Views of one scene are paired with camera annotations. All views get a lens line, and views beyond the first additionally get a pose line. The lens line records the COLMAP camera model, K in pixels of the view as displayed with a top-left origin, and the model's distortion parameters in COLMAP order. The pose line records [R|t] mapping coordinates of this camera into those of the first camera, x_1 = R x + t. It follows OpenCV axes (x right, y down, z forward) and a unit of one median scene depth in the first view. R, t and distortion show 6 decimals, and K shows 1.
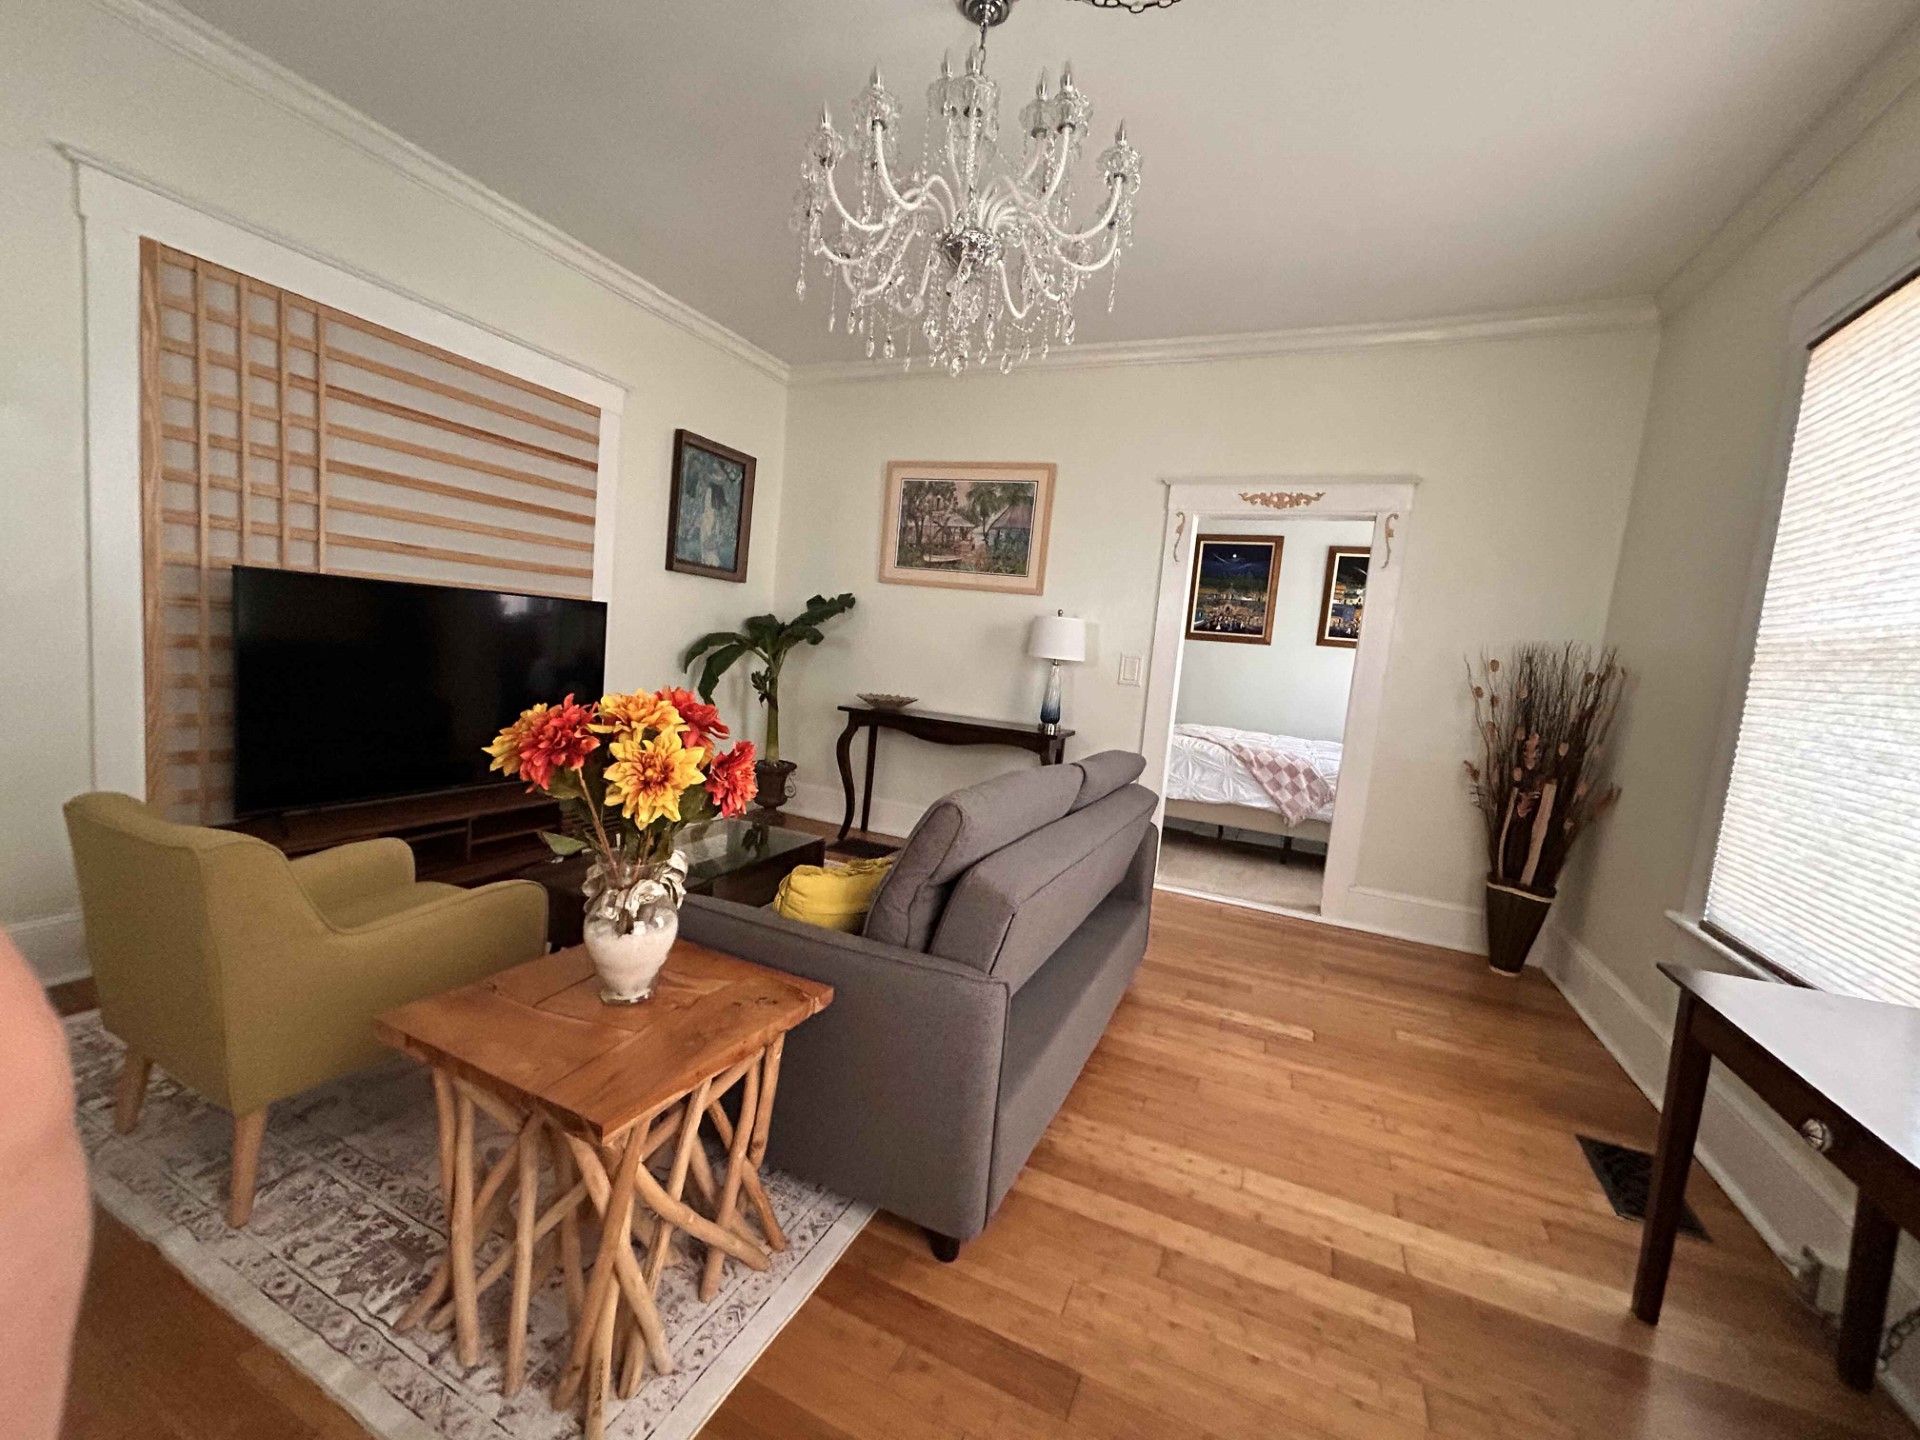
lens RADIAL K [[774.2, 0, 962.2], [0, 774.2, 715.2], [0, 0, 1]] dist [0.000642, -0.000636]
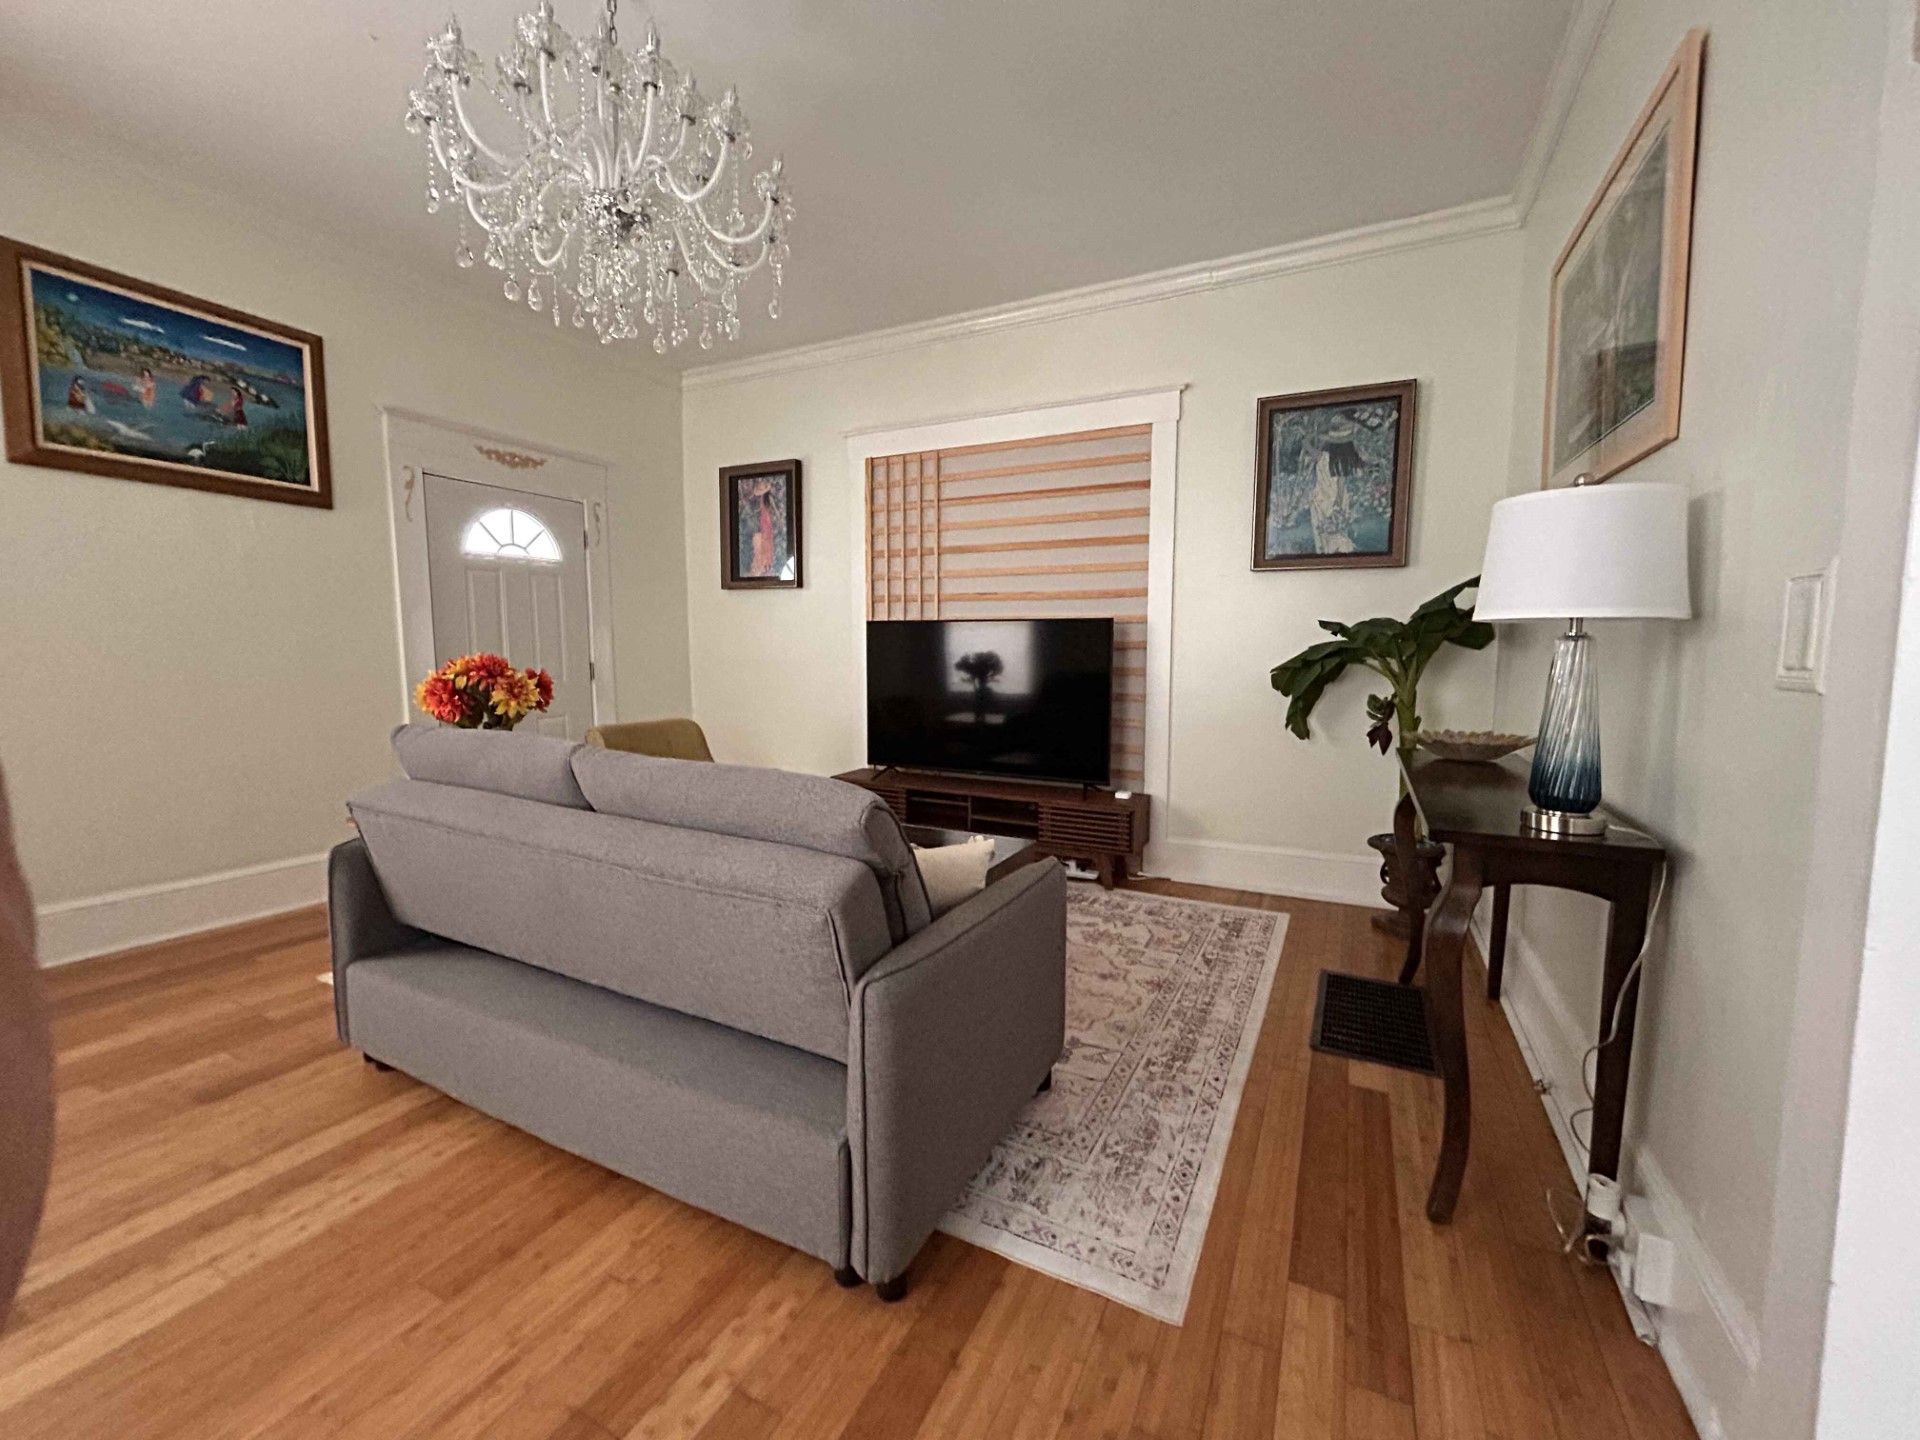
lens RADIAL K [[774.2, 0, 958.9], [0, 774.2, 716.5], [0, 0, 1]] dist [0.000642, -0.000636]
pose [[-0.050428, 0.008836, -0.998689, 0.449448], [-0.099963, 0.994895, 0.013850, -0.011446], [0.993712, 0.100530, -0.049288, 0.708333]]
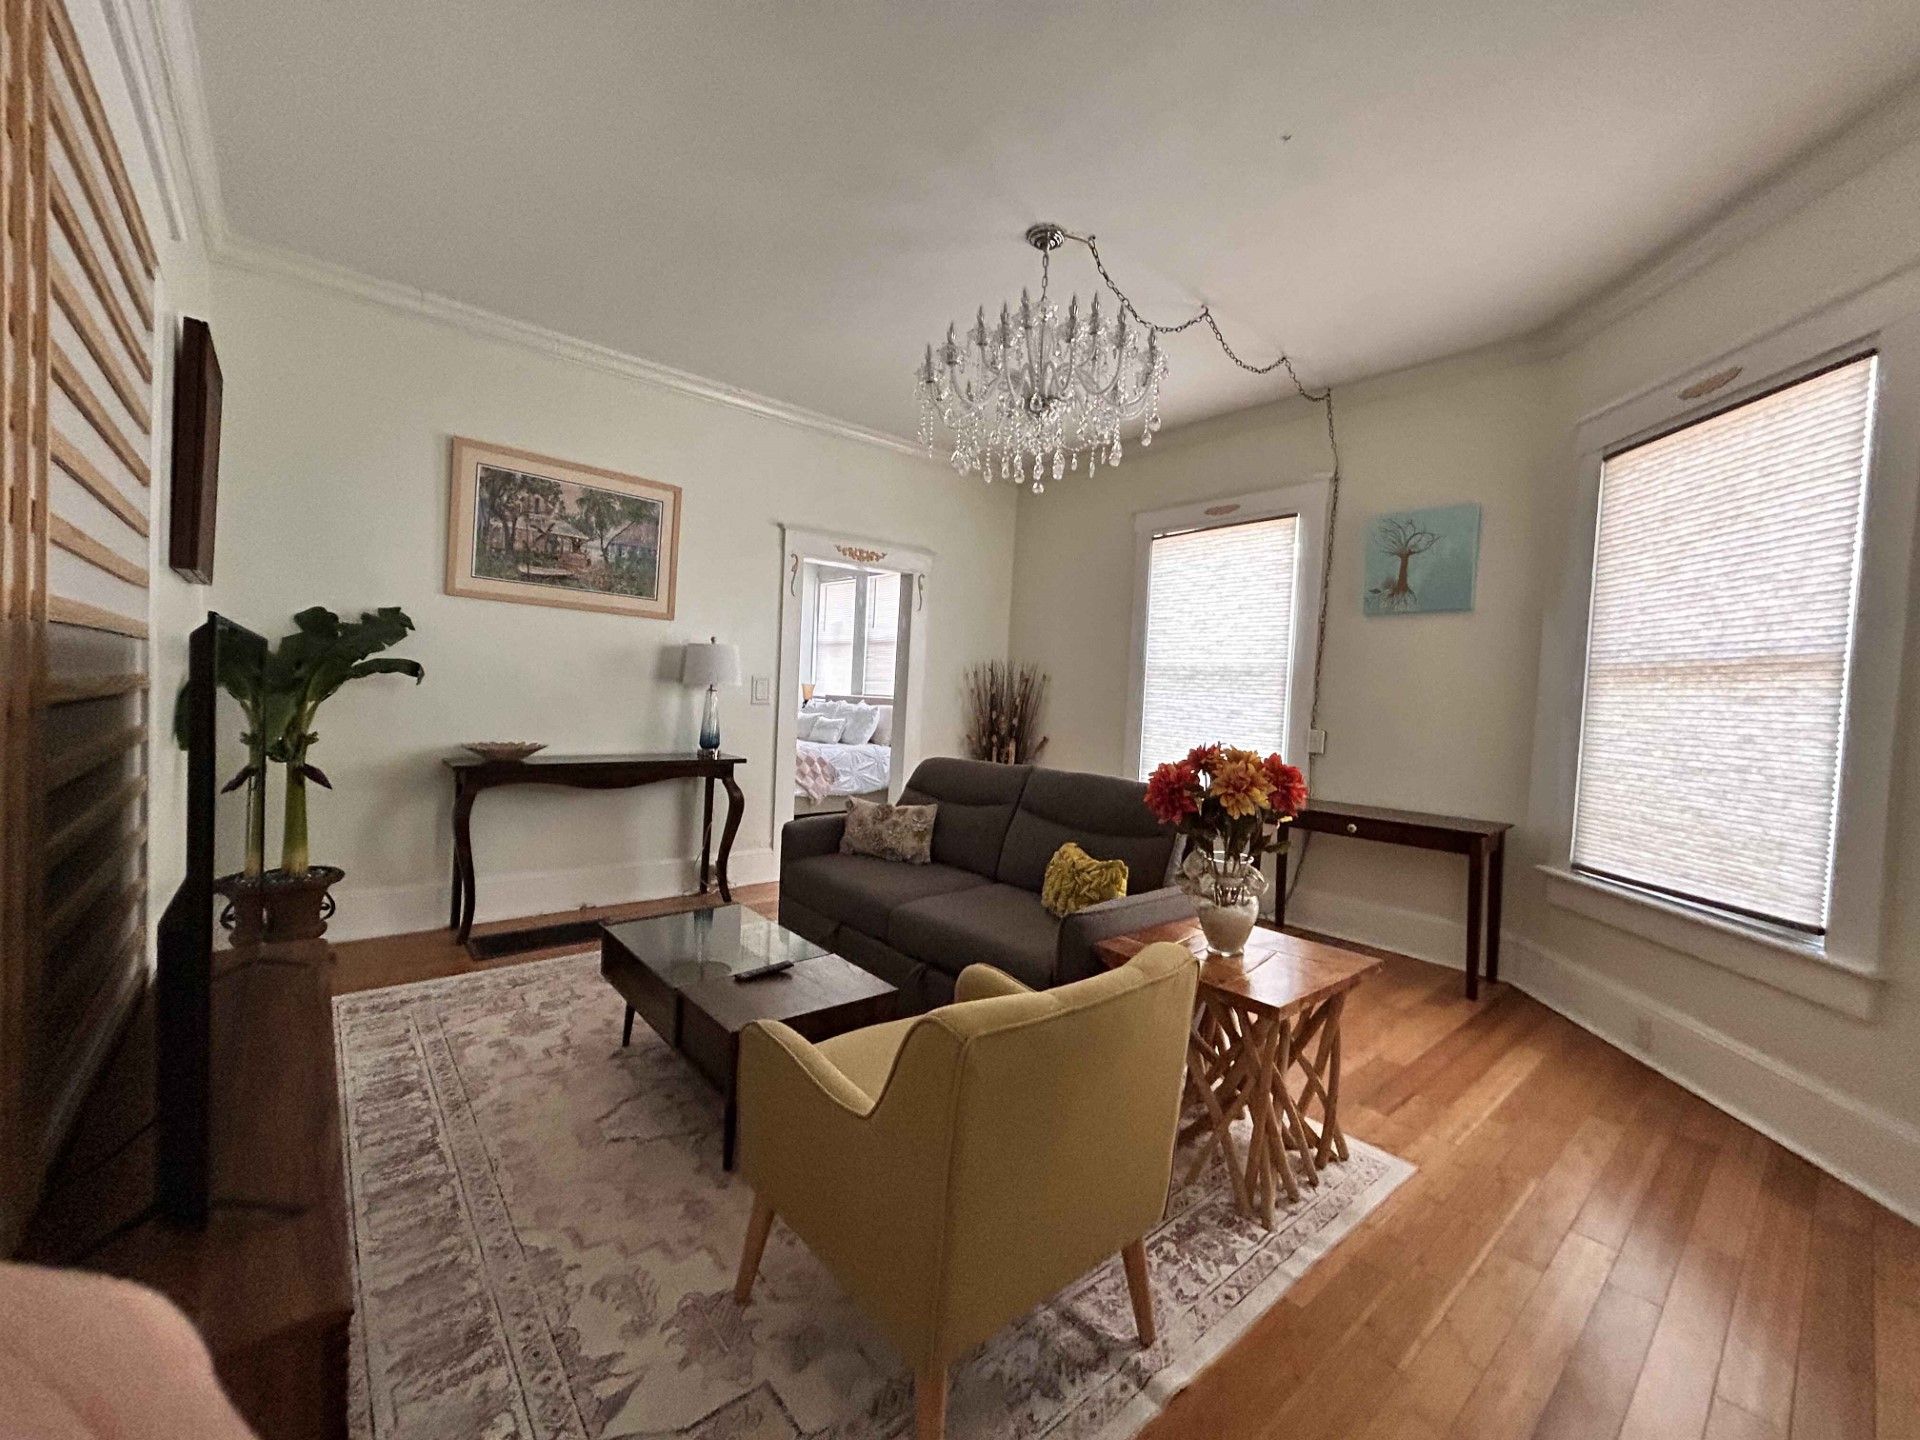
lens RADIAL K [[774.2, 0, 957.1], [0, 774.2, 718.2], [0, 0, 1]] dist [0.000642, -0.000636]
pose [[0.431537, -0.101491, 0.896368, -0.615748], [0.079368, 0.994069, 0.074343, -0.074718], [-0.898597, 0.039061, 0.437033, 0.252639]]
